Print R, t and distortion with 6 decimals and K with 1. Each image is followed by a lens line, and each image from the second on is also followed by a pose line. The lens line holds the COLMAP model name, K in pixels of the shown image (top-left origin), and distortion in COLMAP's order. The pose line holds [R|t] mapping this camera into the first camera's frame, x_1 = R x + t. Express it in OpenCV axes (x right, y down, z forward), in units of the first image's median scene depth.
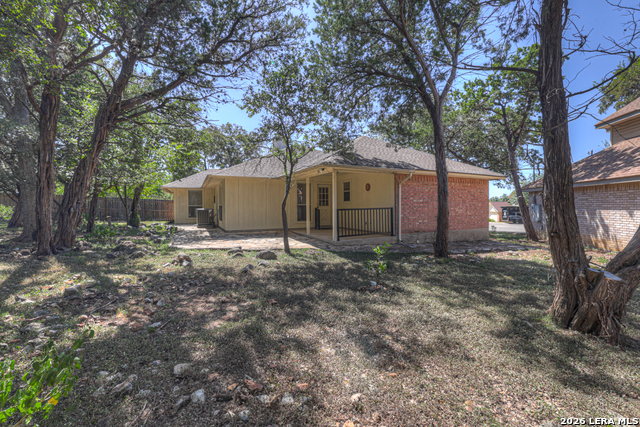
lens RADIAL K [[274.4, 0, 314.1], [0, 274.4, 210.4], [0, 0, 1]] dist [-0.042492, 0.016704]
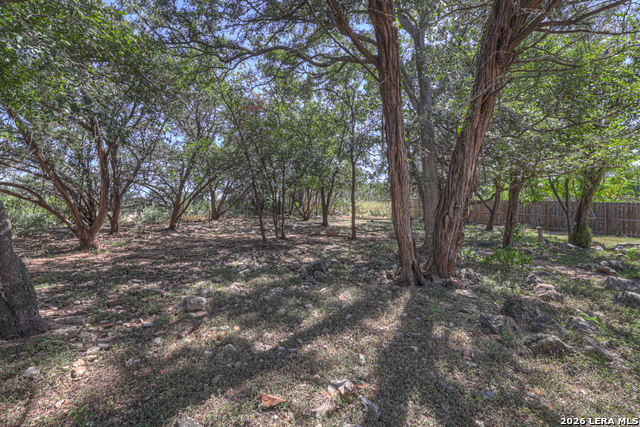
lens RADIAL K [[274.4, 0, 314.1], [0, 274.4, 210.4], [0, 0, 1]] dist [-0.042492, 0.016704]
pose [[0.167487, 0.002602, -0.985871, -0.205072], [-0.020126, 0.999797, -0.000780, -0.009745], [0.985669, 0.019972, 0.167505, 0.367369]]
